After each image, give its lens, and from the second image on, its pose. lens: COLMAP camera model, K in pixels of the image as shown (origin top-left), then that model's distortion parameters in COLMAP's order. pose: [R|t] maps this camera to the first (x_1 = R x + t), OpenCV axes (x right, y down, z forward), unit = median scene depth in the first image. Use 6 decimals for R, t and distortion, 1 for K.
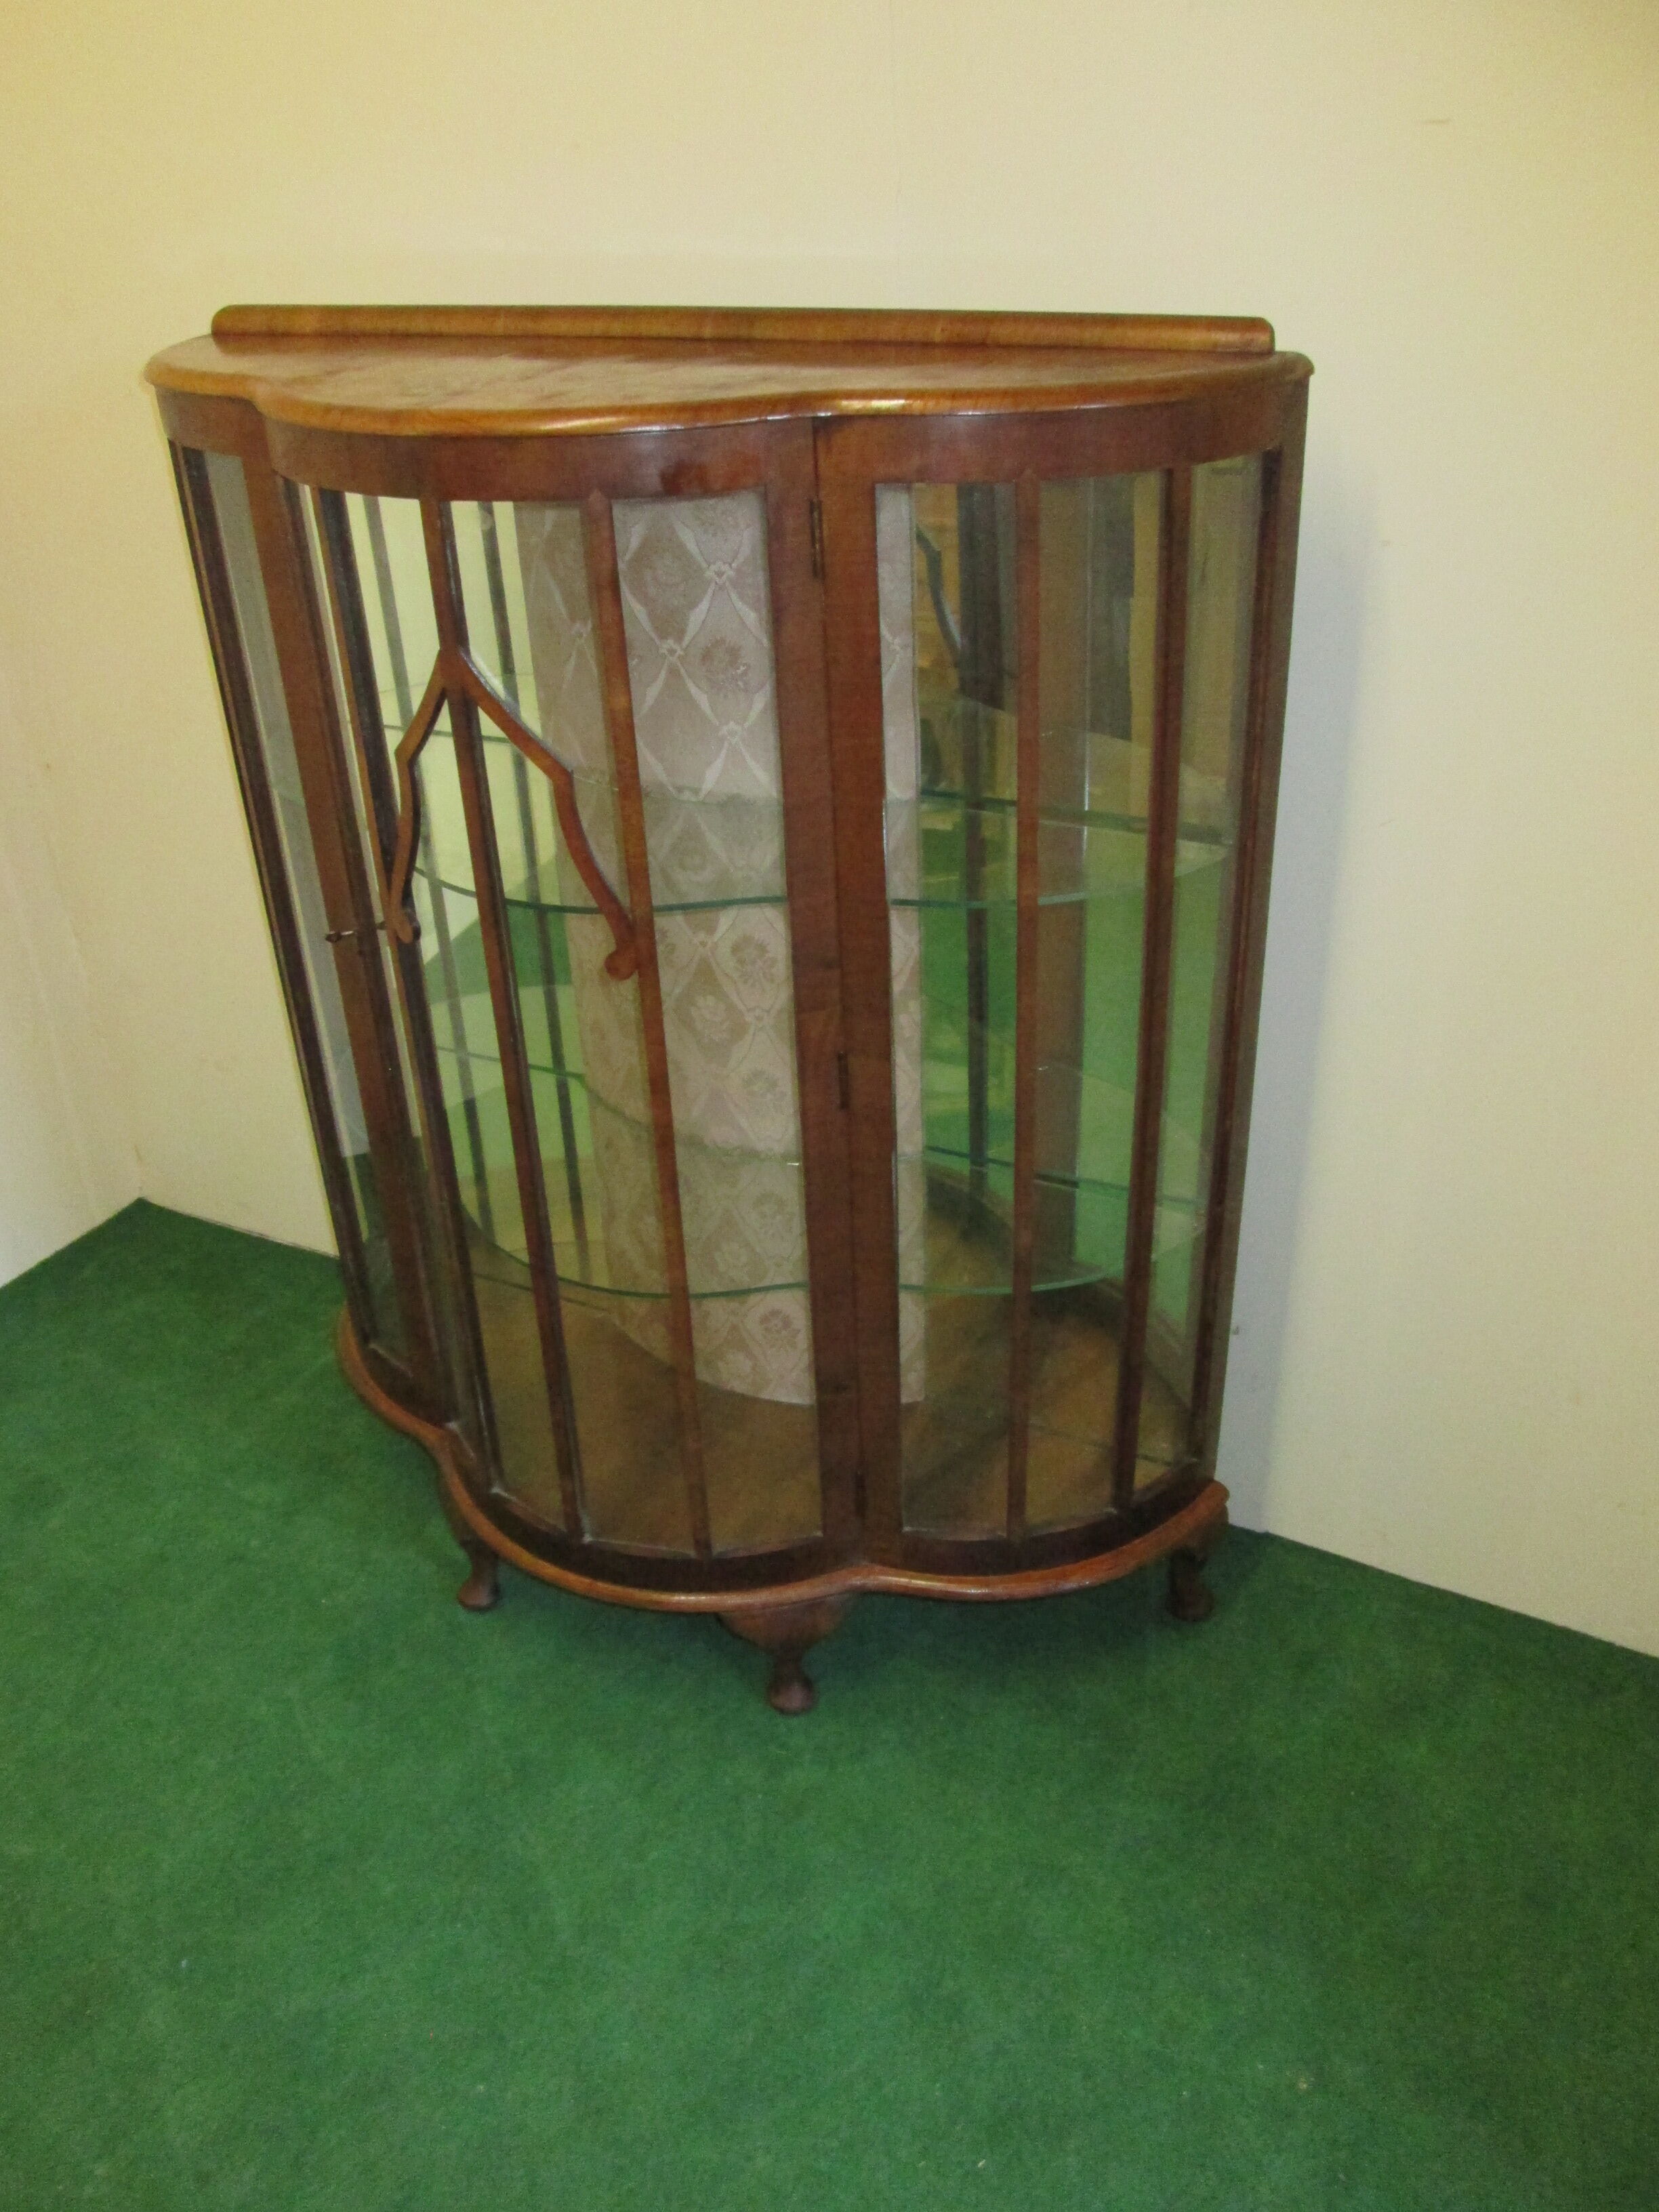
lens RADIAL K [[1806.4, 0, 829.5], [0, 1806.4, 1106.0], [0, 0, 1]] dist [-0.024706, -0.002935]
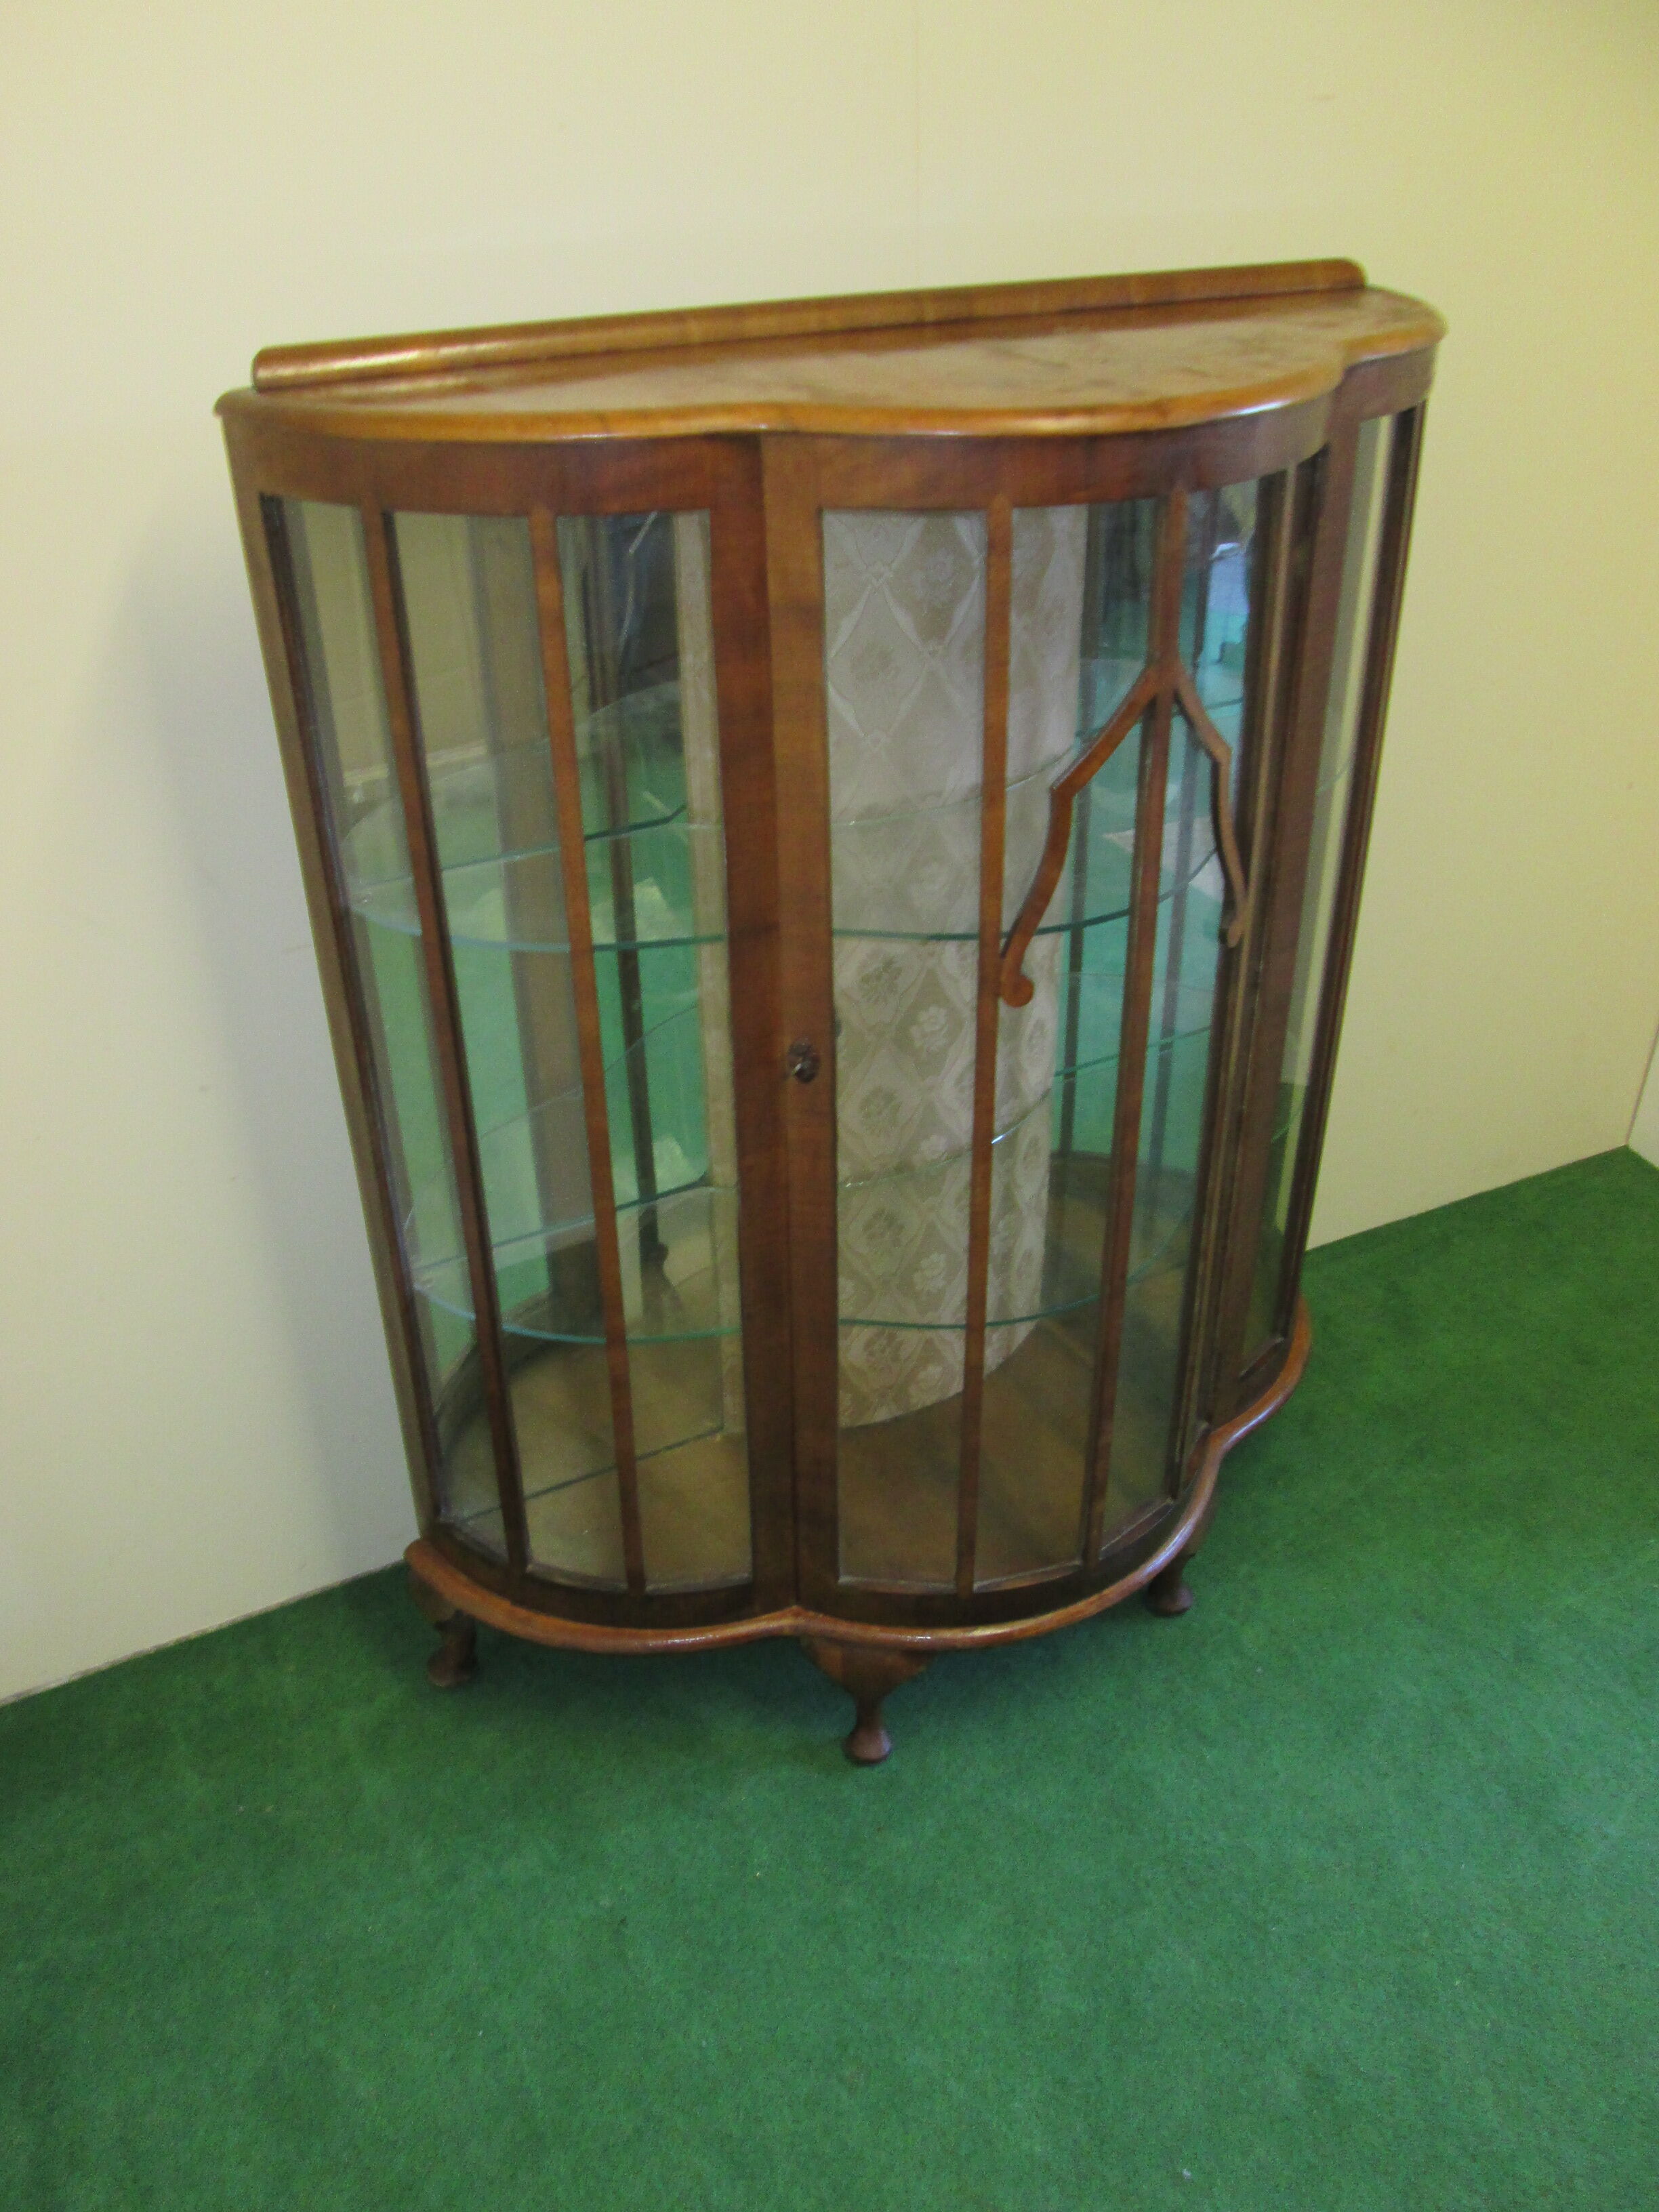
lens RADIAL K [[1808.0, 0, 841.4], [0, 1808.0, 1114.1], [0, 0, 1]] dist [-0.021014, -0.000293]
pose [[0.584374, -0.391537, 0.710778, -0.856504], [0.388265, 0.904040, 0.178780, -0.213192], [-0.712571, 0.171496, 0.680318, 0.411887]]
